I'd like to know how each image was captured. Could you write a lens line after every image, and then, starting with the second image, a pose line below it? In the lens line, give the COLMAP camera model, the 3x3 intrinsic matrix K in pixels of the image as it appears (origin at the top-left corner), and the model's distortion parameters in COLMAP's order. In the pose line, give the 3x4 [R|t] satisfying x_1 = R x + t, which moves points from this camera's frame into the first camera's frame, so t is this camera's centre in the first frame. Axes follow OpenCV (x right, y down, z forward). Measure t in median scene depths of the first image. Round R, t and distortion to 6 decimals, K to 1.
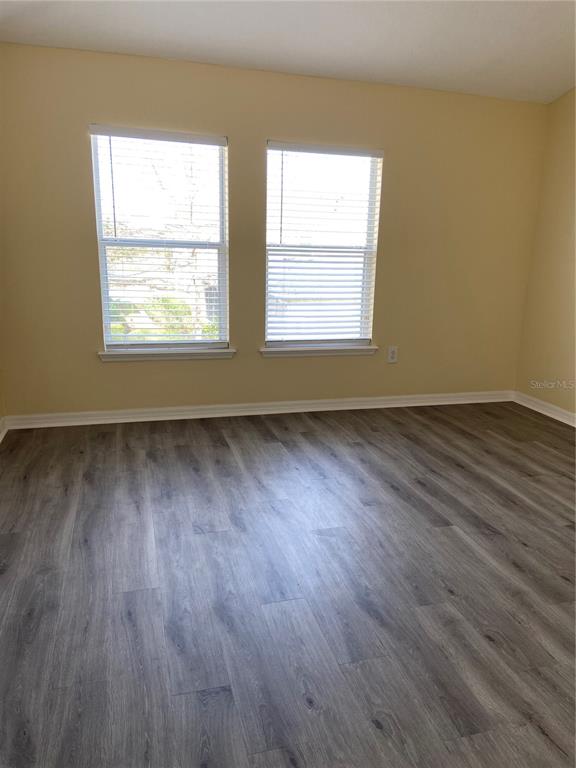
lens RADIAL K [[577.0, 0, 290.3], [0, 577.0, 380.1], [0, 0, 1]] dist [0.113703, -0.142616]
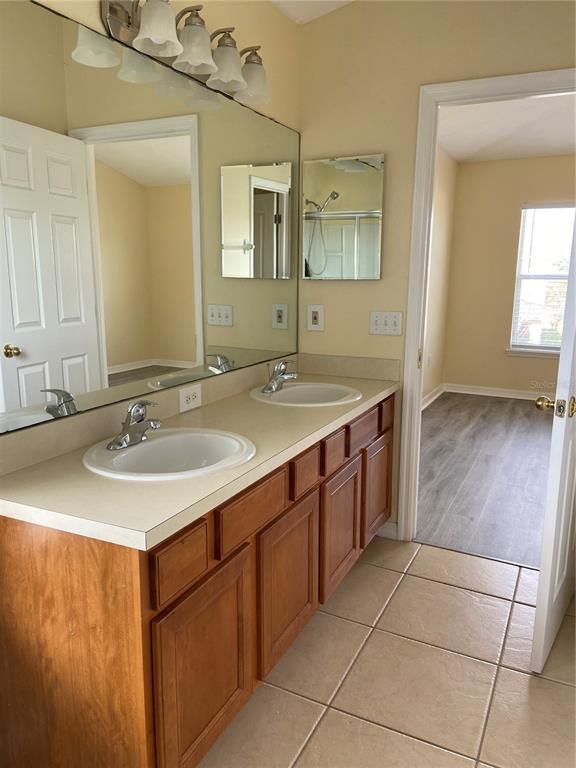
lens RADIAL K [[577.0, 0, 290.3], [0, 577.0, 380.1], [0, 0, 1]] dist [0.113703, -0.142616]
pose [[0.744213, 0.106298, -0.659430, 0.266031], [-0.146337, 0.989218, -0.005693, 0.123094], [0.651715, 0.100736, 0.751744, -0.499482]]
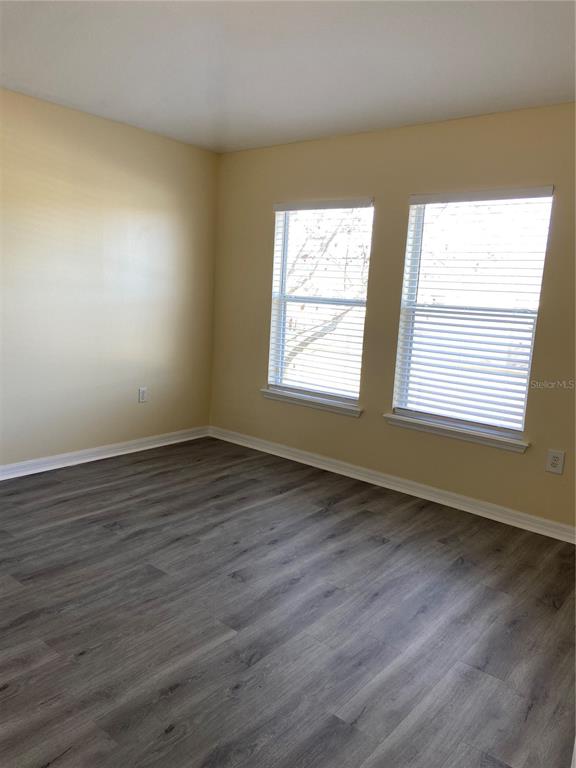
lens RADIAL K [[577.0, 0, 290.3], [0, 577.0, 380.1], [0, 0, 1]] dist [0.113703, -0.142616]
pose [[0.569655, 0.130155, -0.811512, 0.655580], [-0.229171, 0.973374, -0.004755, -0.073093], [0.789286, 0.188684, 0.584316, 0.359586]]
